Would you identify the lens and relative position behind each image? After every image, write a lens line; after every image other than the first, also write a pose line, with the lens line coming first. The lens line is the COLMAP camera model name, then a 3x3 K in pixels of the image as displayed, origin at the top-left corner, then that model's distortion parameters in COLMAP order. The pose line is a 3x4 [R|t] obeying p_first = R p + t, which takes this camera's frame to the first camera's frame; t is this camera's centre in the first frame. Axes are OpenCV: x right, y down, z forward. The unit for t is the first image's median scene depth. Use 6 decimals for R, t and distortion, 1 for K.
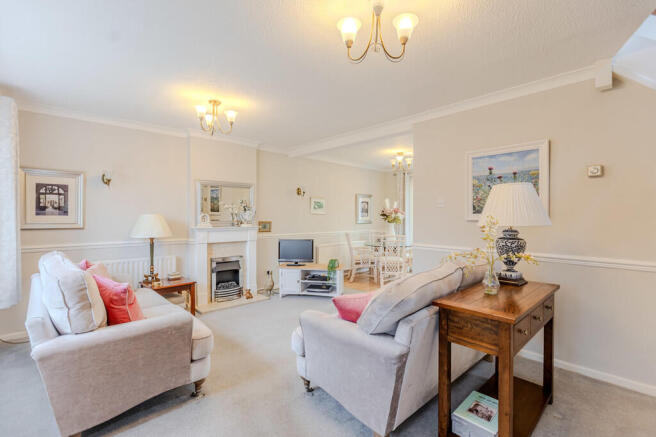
lens RADIAL K [[305.5, 0, 328.5], [0, 305.5, 219.0], [0, 0, 1]] dist [-0.004415, -0.001767]
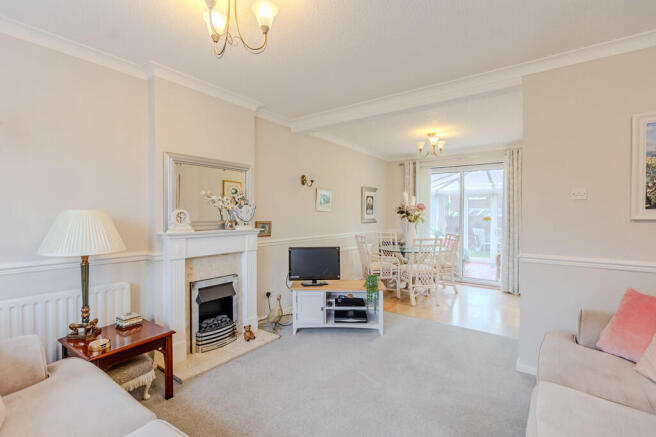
lens RADIAL K [[305.5, 0, 328.2], [0, 305.5, 219.8], [0, 0, 1]] dist [-0.004415, -0.001767]
pose [[0.983893, -0.003790, 0.178719, -0.203623], [0.002108, 0.999952, 0.009602, -0.002241], [-0.178747, -0.009071, 0.983853, 0.320299]]
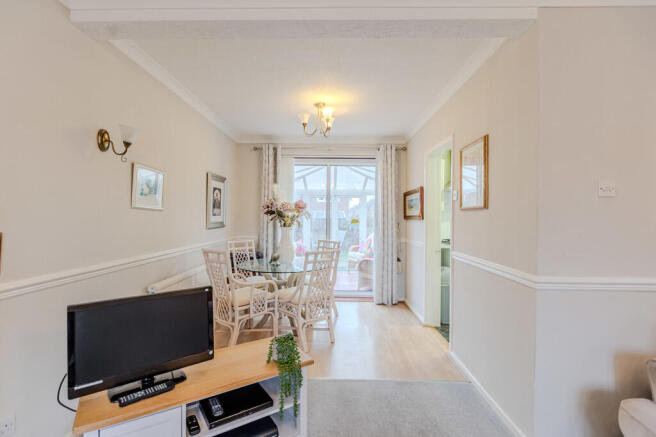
lens RADIAL K [[305.5, 0, 324.0], [0, 305.5, 220.9], [0, 0, 1]] dist [-0.004415, -0.001767]
pose [[0.714981, -0.005861, 0.699119, -0.190230], [-0.001061, 0.999955, 0.009468, -0.004775], [-0.699143, -0.007511, 0.714943, 0.700460]]
